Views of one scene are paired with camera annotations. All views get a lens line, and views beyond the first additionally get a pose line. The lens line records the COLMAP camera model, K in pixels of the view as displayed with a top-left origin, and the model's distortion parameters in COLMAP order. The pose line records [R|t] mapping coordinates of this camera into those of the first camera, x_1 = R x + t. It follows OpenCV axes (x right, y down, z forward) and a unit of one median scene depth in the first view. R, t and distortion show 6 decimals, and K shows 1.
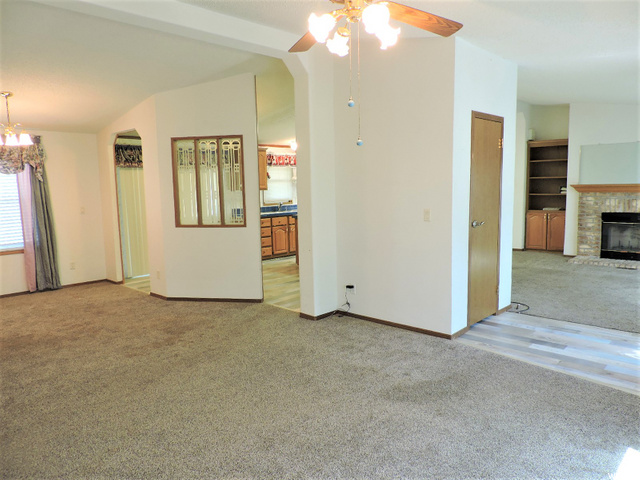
lens RADIAL K [[455.6, 0, 321.7], [0, 455.6, 240.2], [0, 0, 1]] dist [-0.025051, 0.007138]
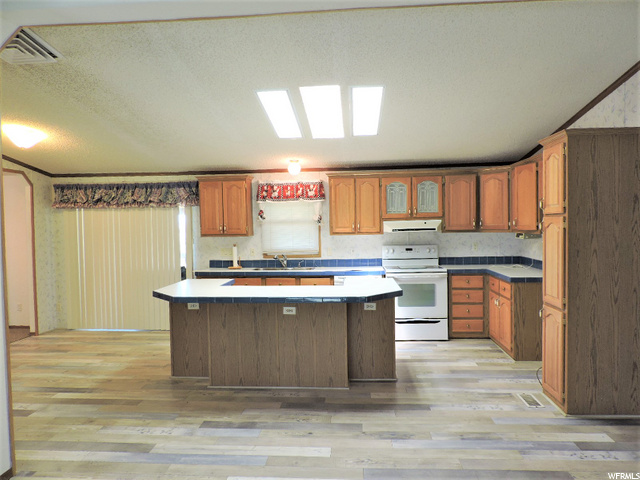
lens RADIAL K [[455.6, 0, 321.7], [0, 455.6, 240.2], [0, 0, 1]] dist [-0.025051, 0.007138]
pose [[0.635089, 0.042423, -0.771273, 0.691025], [-0.094137, 0.995299, -0.022771, -0.143423], [0.766681, 0.087067, 0.636097, 0.942708]]
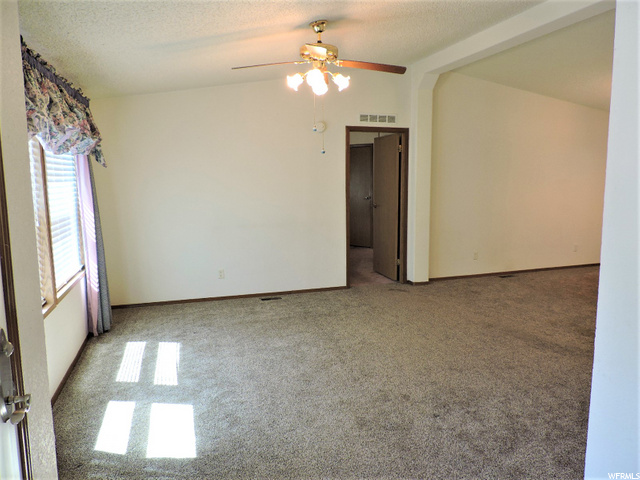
lens RADIAL K [[453.0, 0, 320.0], [0, 453.0, 240.0], [0, 0, 1]] dist [-0.025316, 0.001084]
pose [[-0.487680, 0.150323, -0.859983, 0.507256], [-0.082699, 0.972680, 0.216920, -0.091560], [0.869097, 0.176907, -0.461925, 0.614625]]
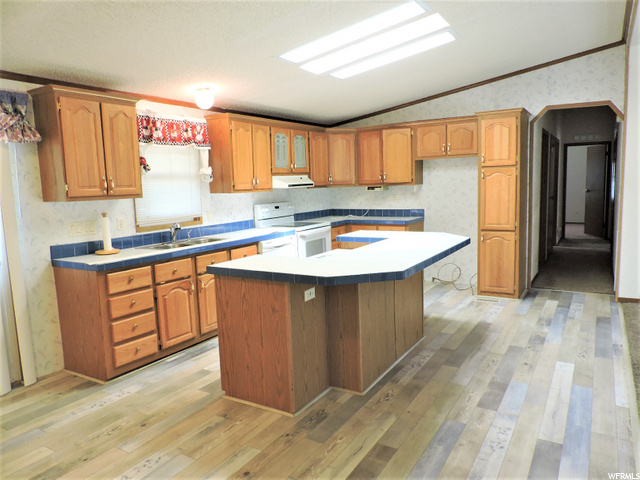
lens RADIAL K [[456.1, 0, 326.0], [0, 456.1, 238.5], [0, 0, 1]] dist [-0.010562, -0.007710]
pose [[0.976388, -0.032467, 0.213568, -0.062645], [0.034083, 0.999411, -0.003888, -0.092981], [-0.213316, 0.011075, 0.976920, 0.789926]]
